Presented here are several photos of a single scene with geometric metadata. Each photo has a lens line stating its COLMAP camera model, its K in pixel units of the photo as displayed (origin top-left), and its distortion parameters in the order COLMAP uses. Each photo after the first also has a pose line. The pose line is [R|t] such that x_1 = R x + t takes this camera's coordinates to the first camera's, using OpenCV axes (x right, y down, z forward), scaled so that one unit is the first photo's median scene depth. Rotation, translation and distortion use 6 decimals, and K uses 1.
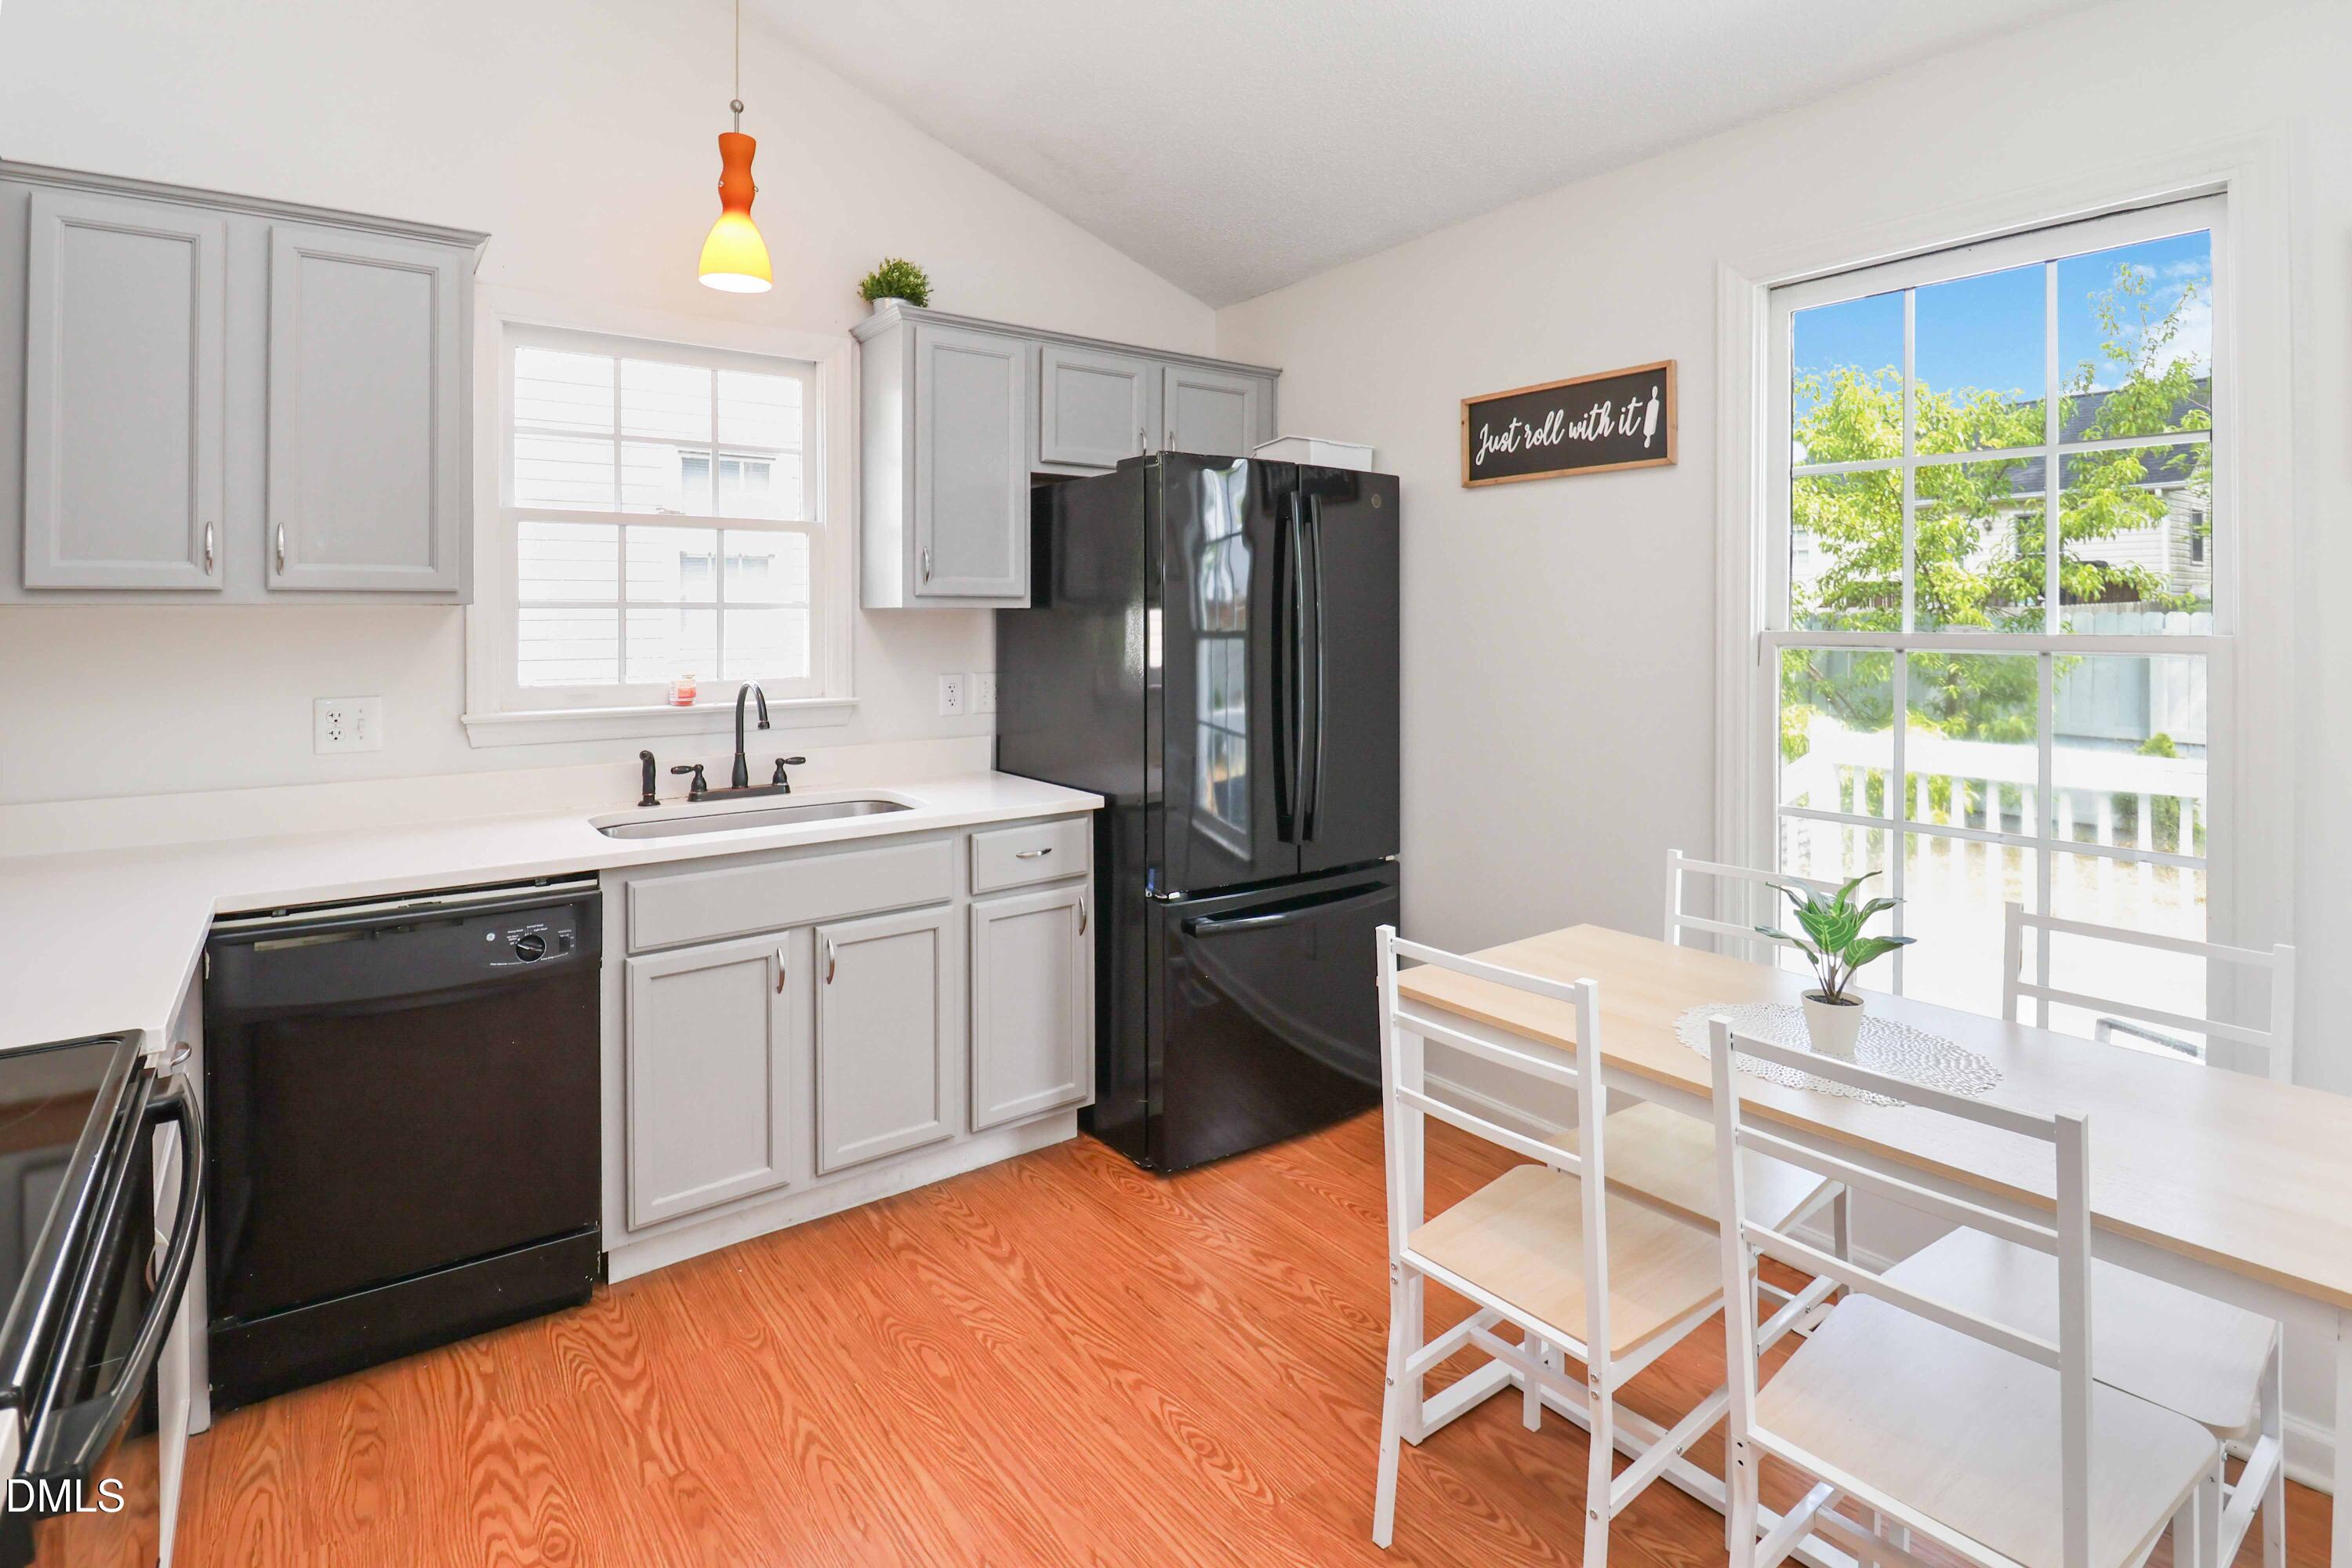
lens RADIAL K [[1154.7, 0, 1155.3], [0, 1154.7, 624.0], [0, 0, 1]] dist [0.000296, -0.008515]
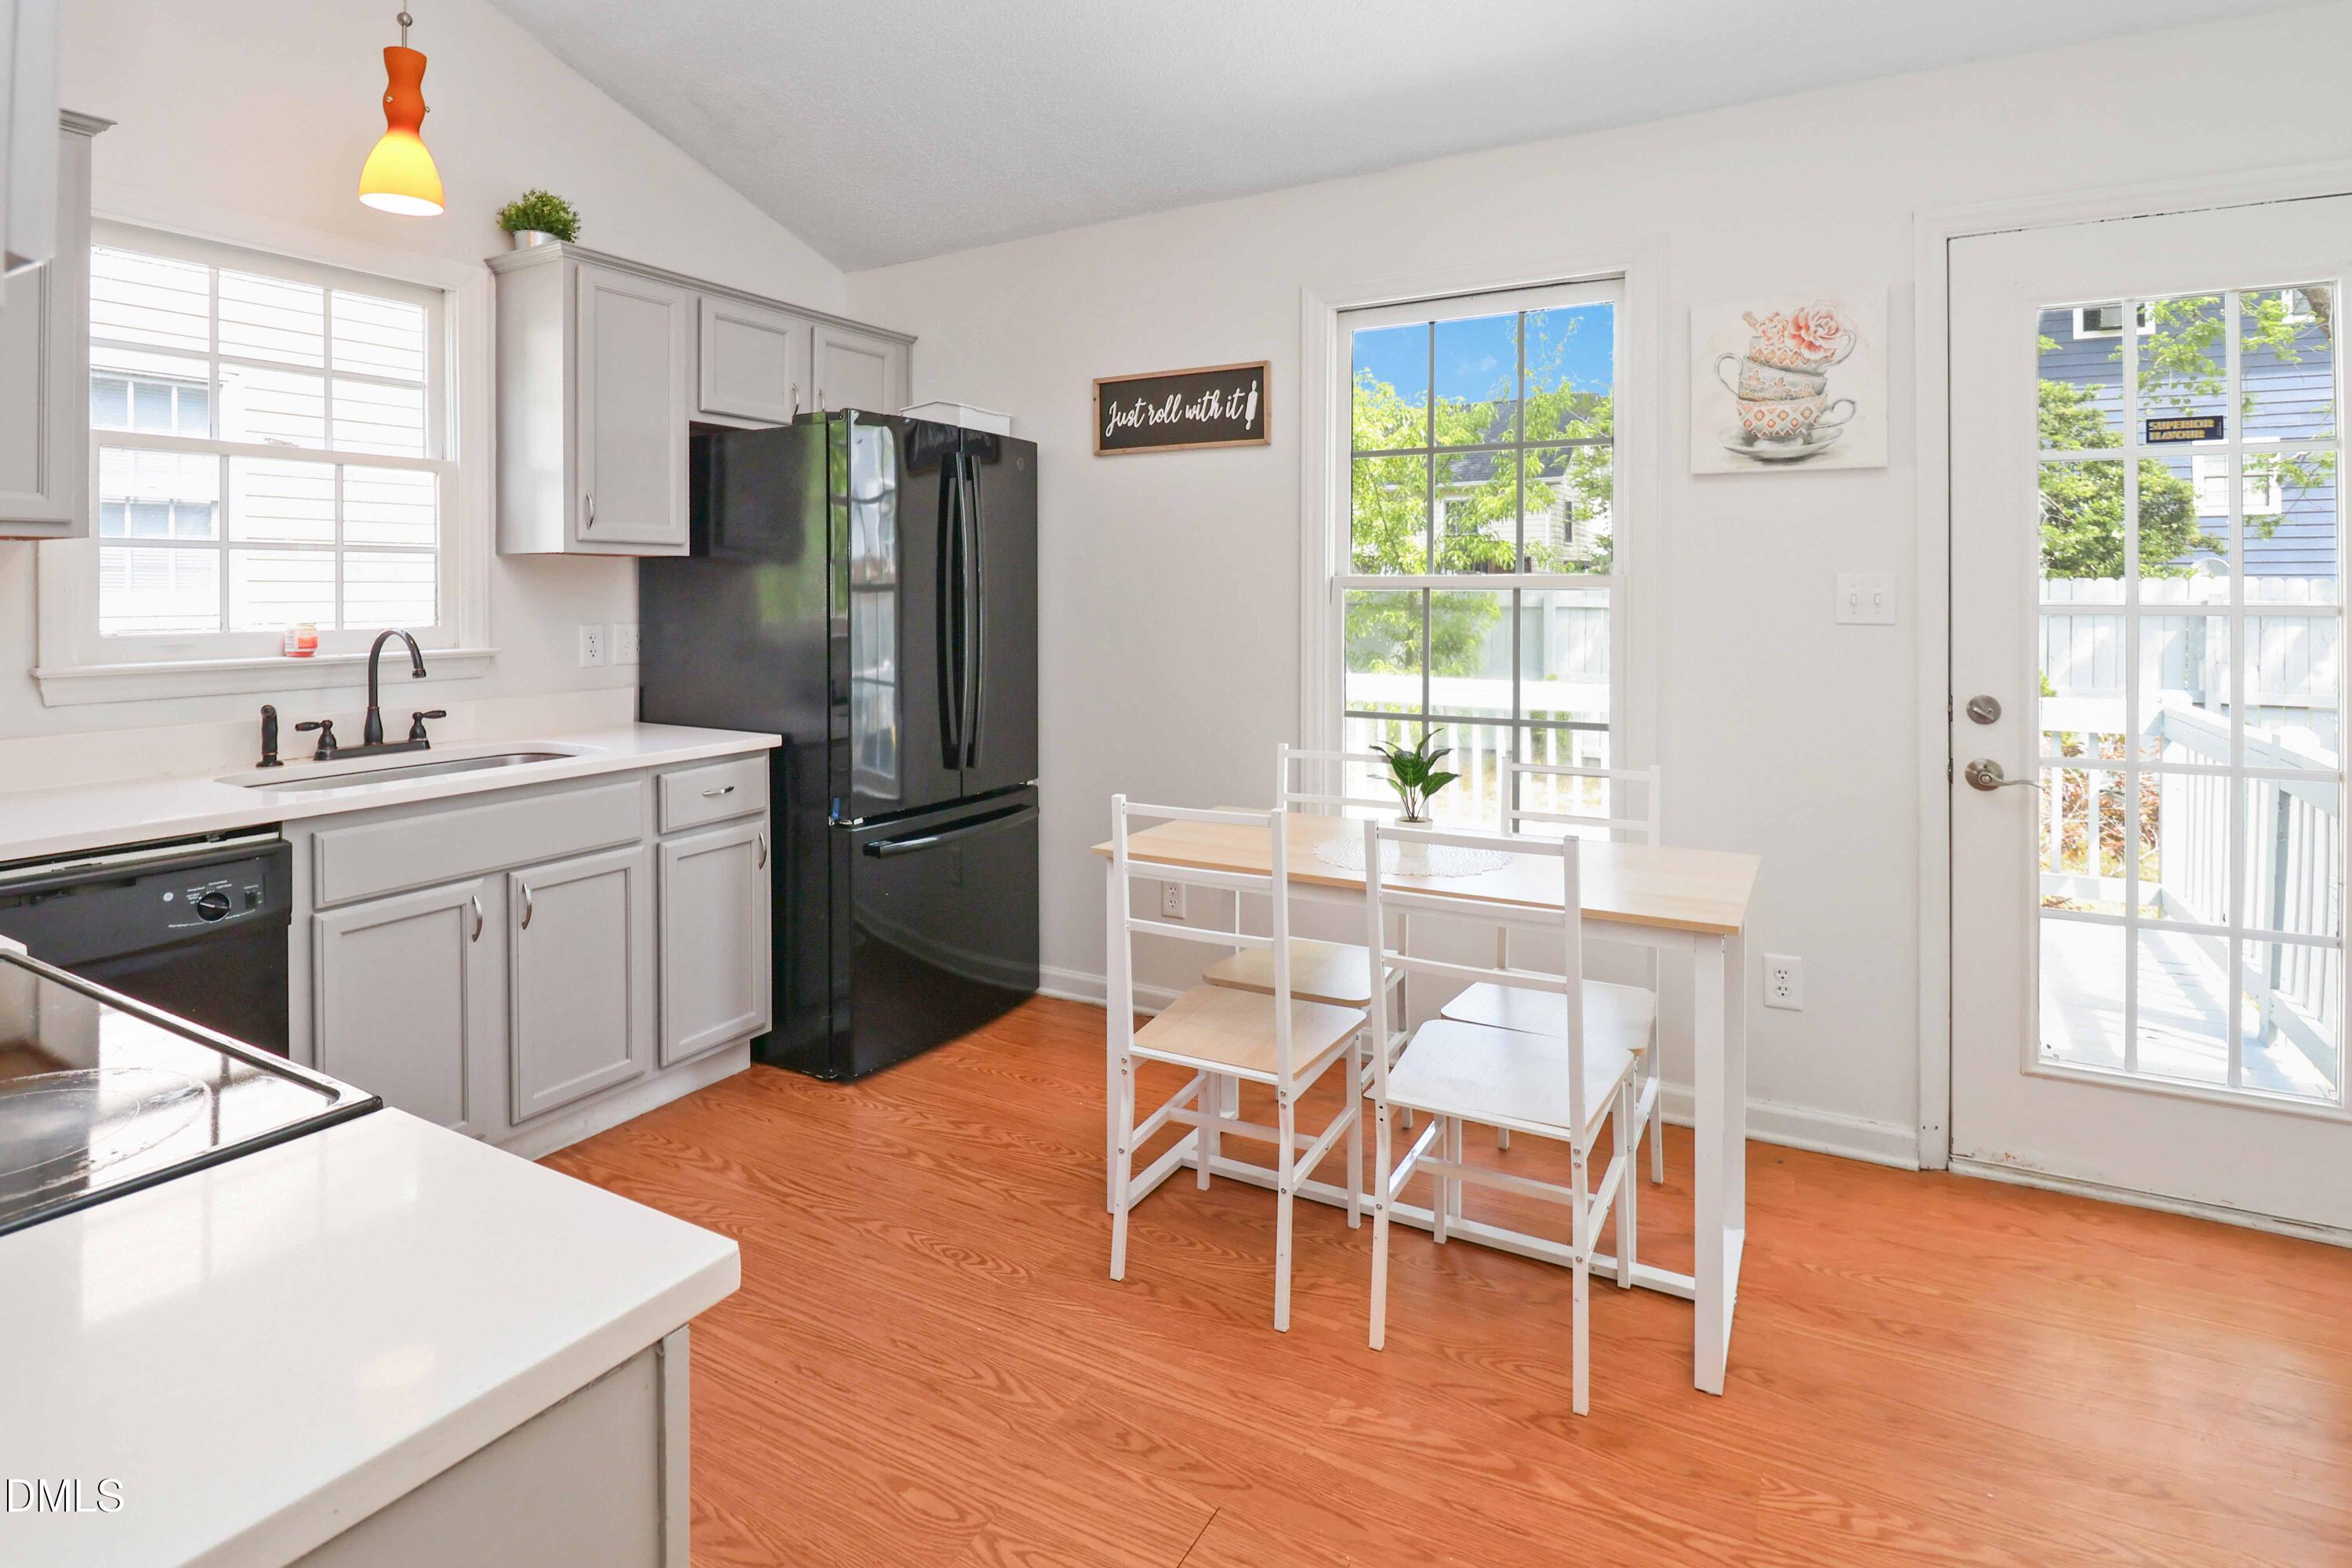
lens RADIAL K [[1208.5, 0, 1164.7], [0, 1208.5, 604.1], [0, 0, 1]] dist [0.000870, -0.018069]
pose [[0.913442, -0.004682, 0.406942, -0.173214], [0.002602, 0.999981, 0.005664, 0.025433], [-0.406960, -0.004115, 0.913437, -0.141332]]
